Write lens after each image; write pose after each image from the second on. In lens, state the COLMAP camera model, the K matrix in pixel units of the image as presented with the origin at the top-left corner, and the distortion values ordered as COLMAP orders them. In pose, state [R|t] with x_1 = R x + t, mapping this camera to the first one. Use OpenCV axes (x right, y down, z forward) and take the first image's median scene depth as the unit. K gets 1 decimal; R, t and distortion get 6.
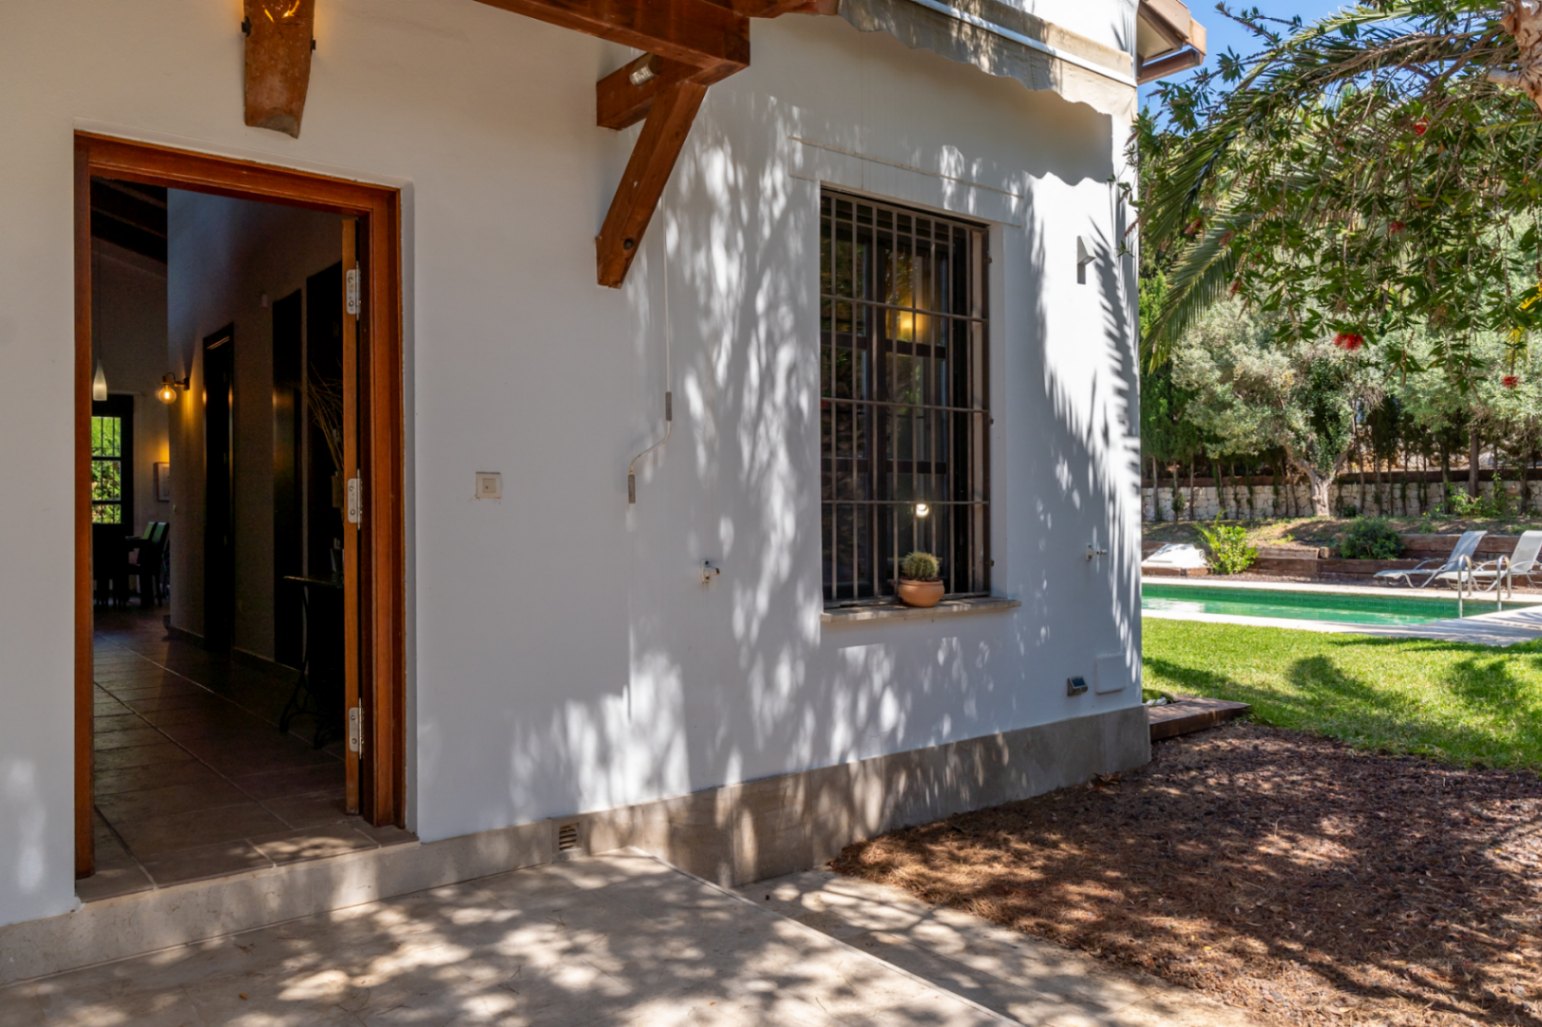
lens RADIAL K [[1150.4, 0, 765.6], [0, 1150.4, 515.5], [0, 0, 1]] dist [-0.010610, -0.002284]
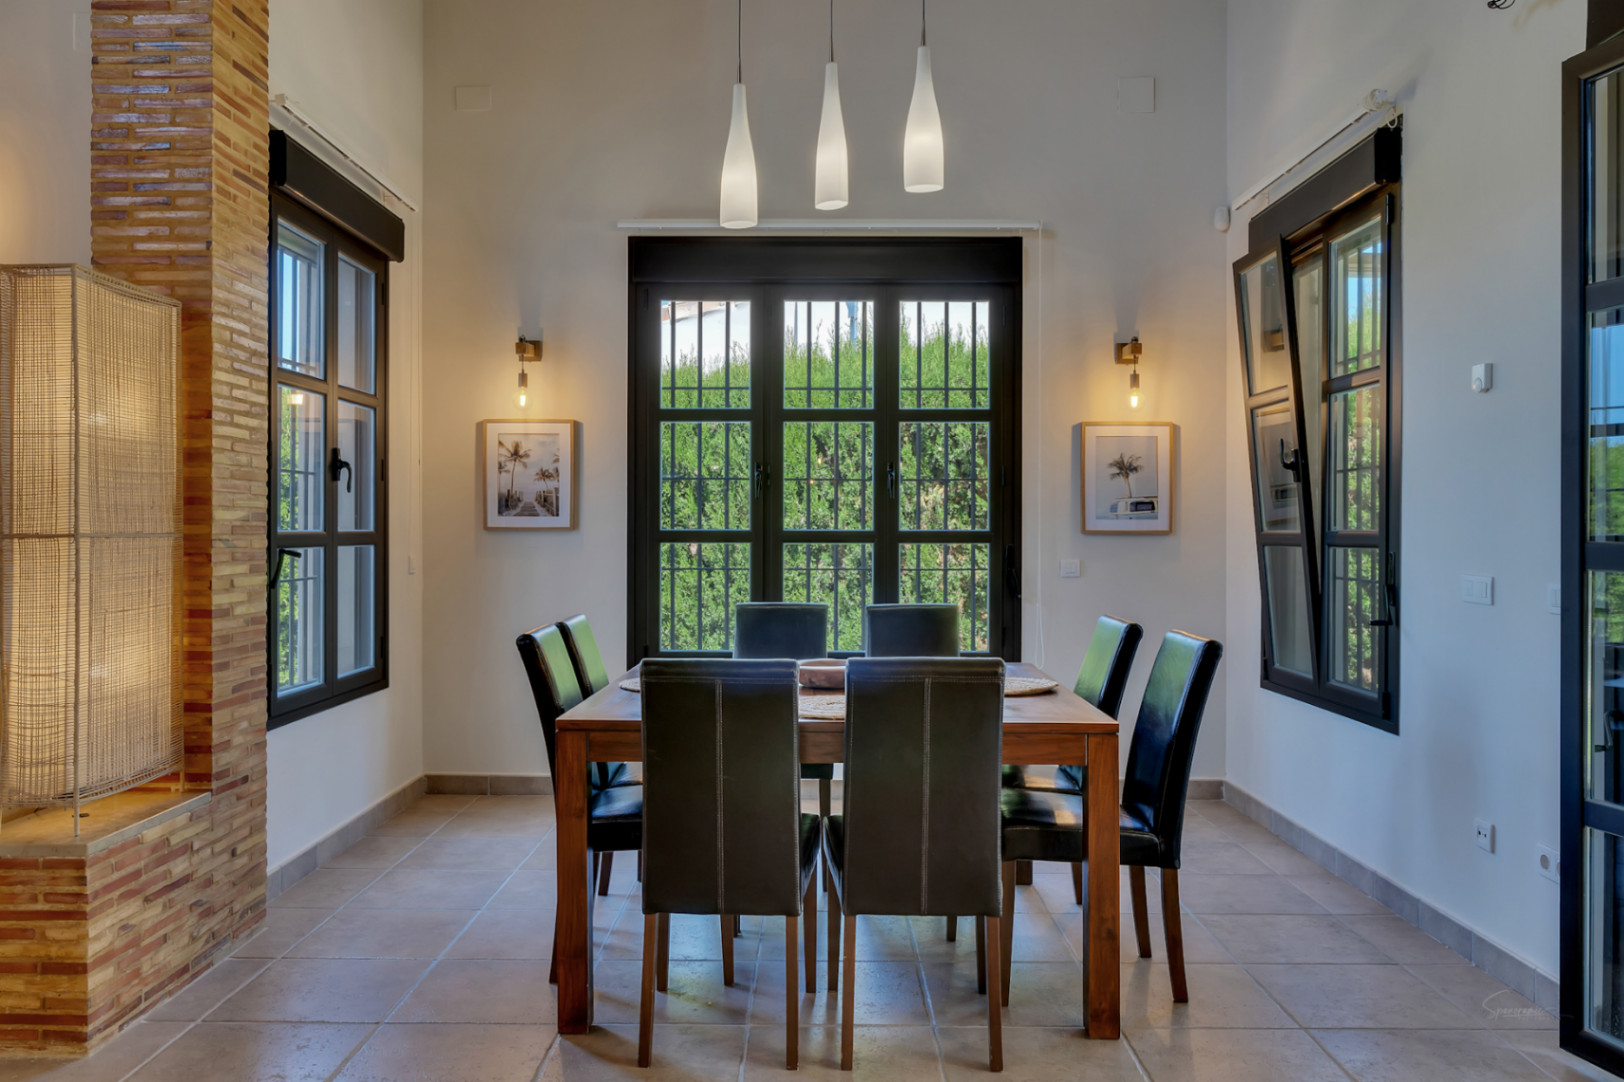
lens RADIAL K [[1211.5, 0, 806.4], [0, 1211.5, 543.1], [0, 0, 1]] dist [-0.010610, -0.002284]
pose [[0.783601, 0.015395, -0.621074, -0.219944], [-0.007235, 0.999851, 0.015657, -0.009548], [0.621222, -0.007775, 0.783596, 0.394219]]
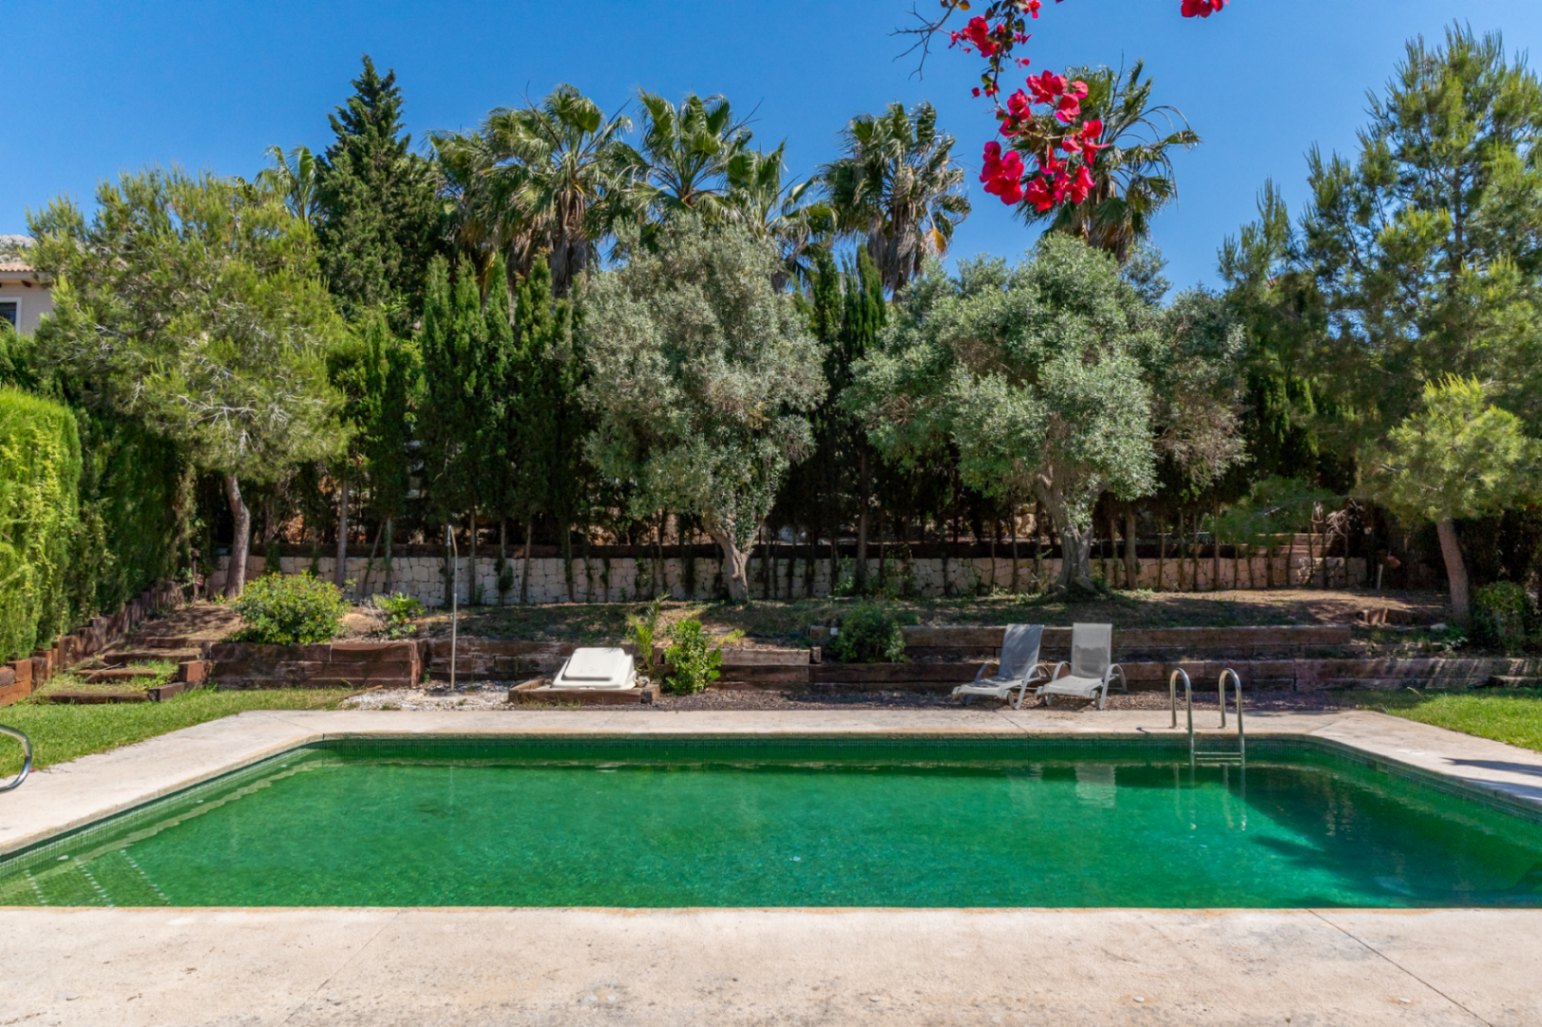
lens RADIAL K [[959.3, 0, 771.0], [0, 959.3, 513.5], [0, 0, 1]] dist [-0.002193, -0.039053]
pose [[0.617113, 0.051110, 0.785213, -0.007391], [0.001242, 0.997824, -0.065925, -0.013342], [-0.786874, 0.041659, 0.615706, 0.530015]]
